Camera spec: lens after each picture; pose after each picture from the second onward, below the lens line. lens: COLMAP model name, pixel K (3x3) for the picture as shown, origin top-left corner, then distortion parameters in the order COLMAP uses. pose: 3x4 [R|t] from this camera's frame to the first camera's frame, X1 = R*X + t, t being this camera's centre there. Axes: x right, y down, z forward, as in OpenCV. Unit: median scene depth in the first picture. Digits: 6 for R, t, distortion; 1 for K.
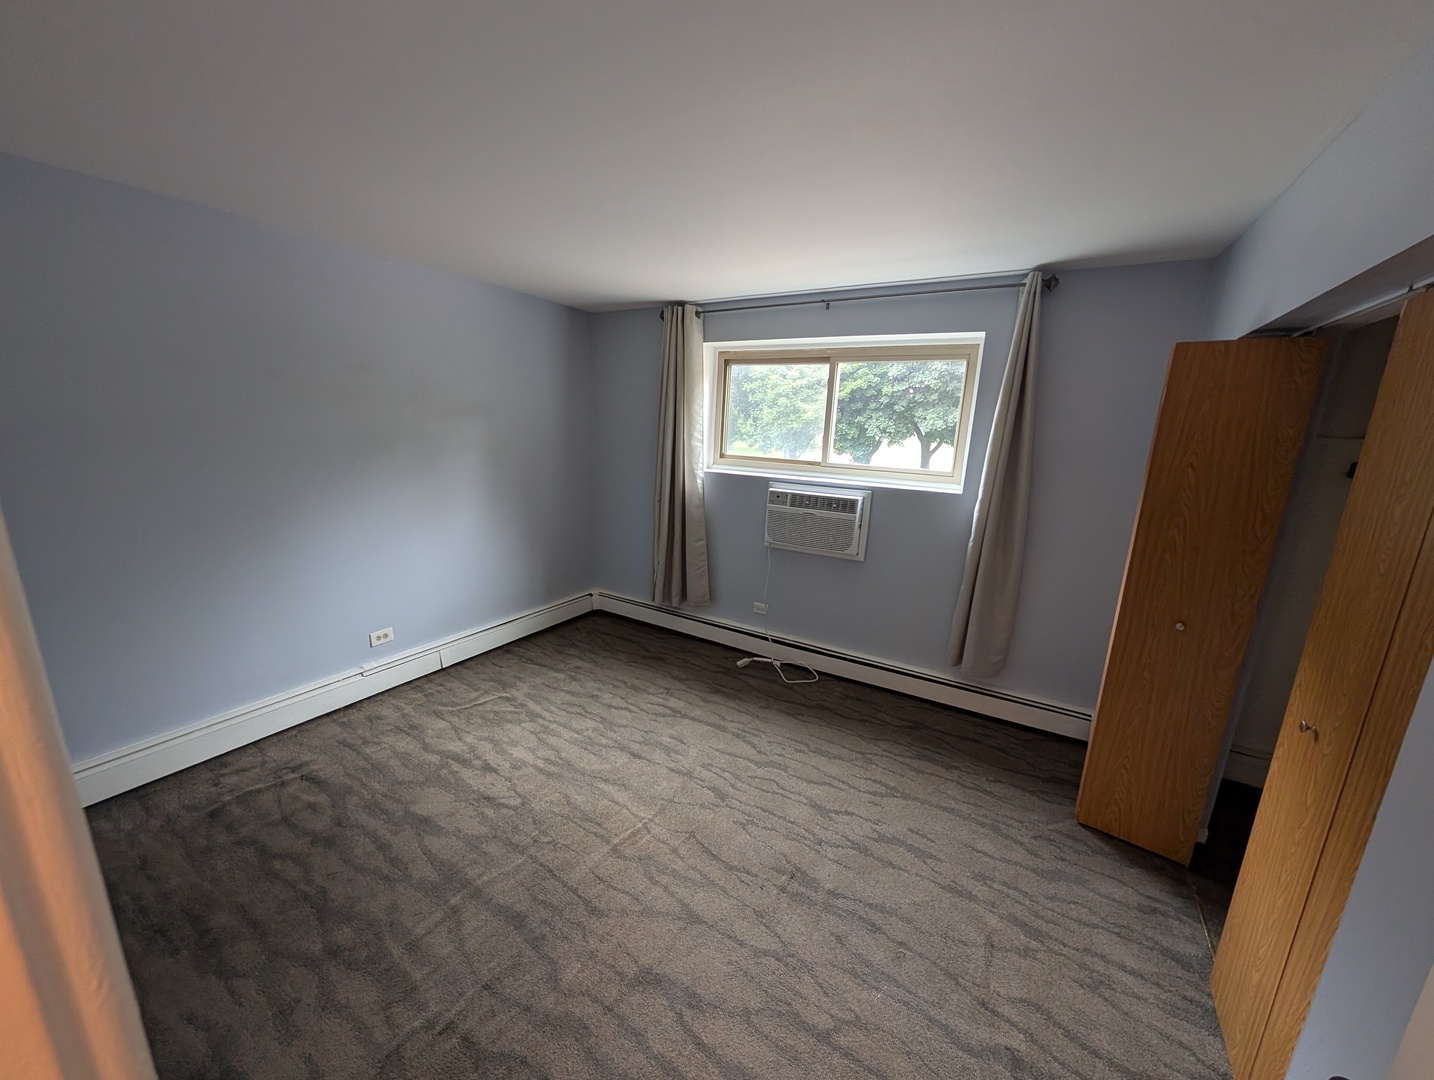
lens RADIAL K [[539.1, 0, 717.0], [0, 539.1, 540.0], [0, 0, 1]] dist [-0.001865, -0.000147]
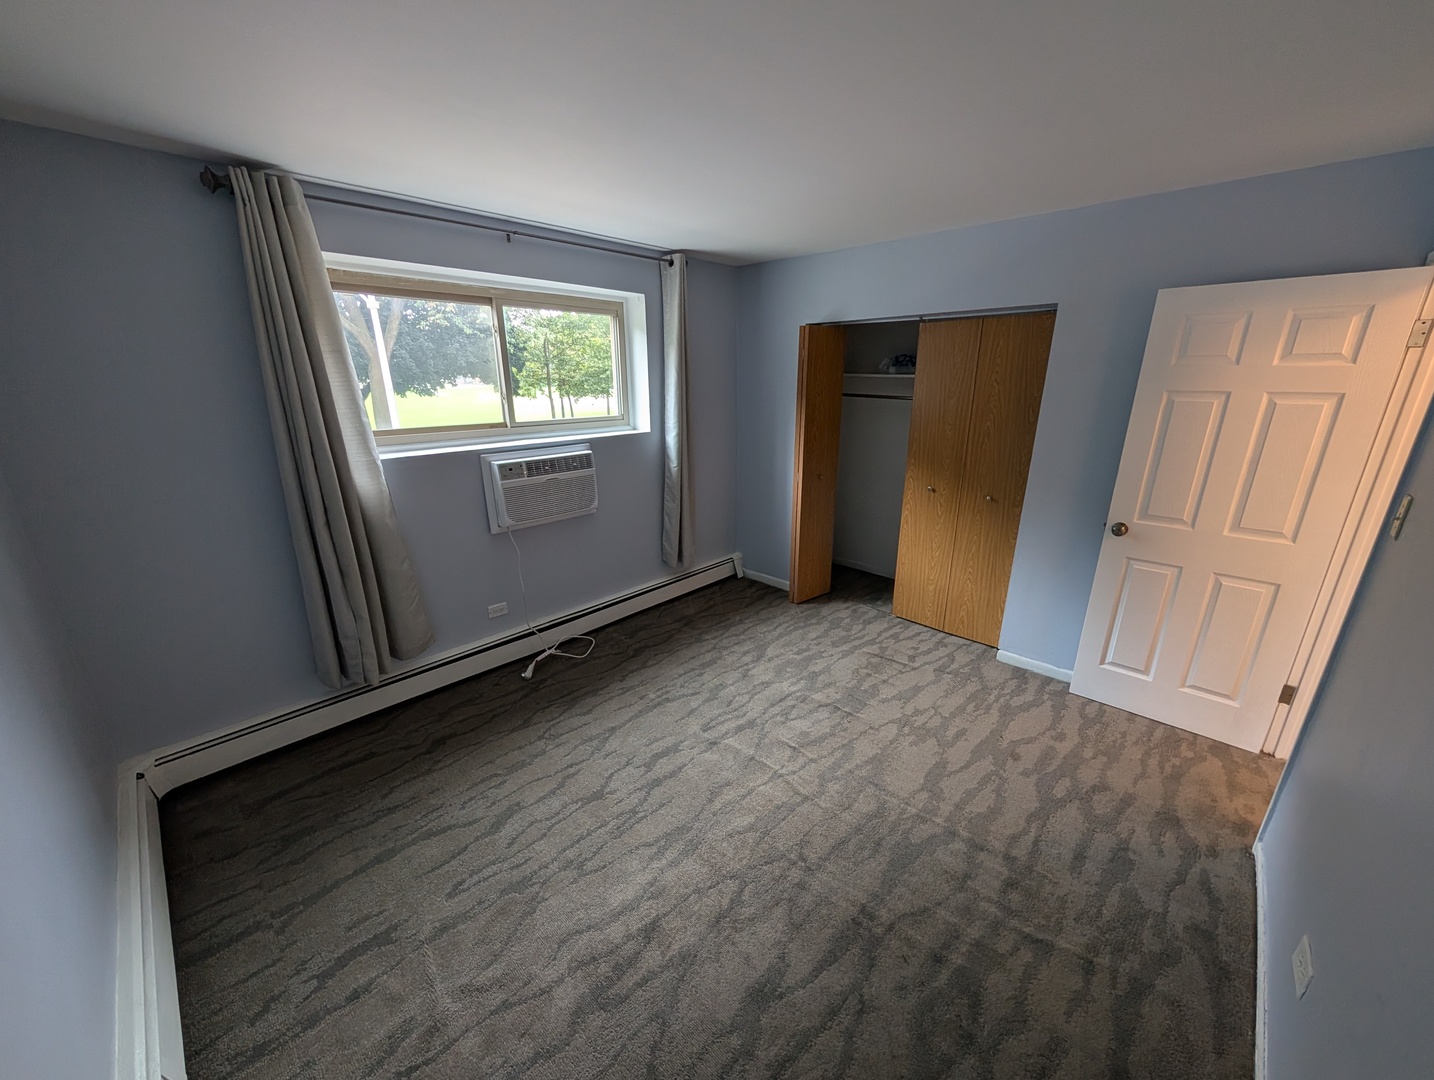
lens RADIAL K [[539.1, 0, 717.0], [0, 539.1, 540.0], [0, 0, 1]] dist [-0.001865, -0.000147]
pose [[0.230848, -0.324803, 0.917176, -0.658507], [0.218264, 0.935901, 0.276498, -0.149355], [-0.948193, 0.136357, 0.286944, 0.506330]]
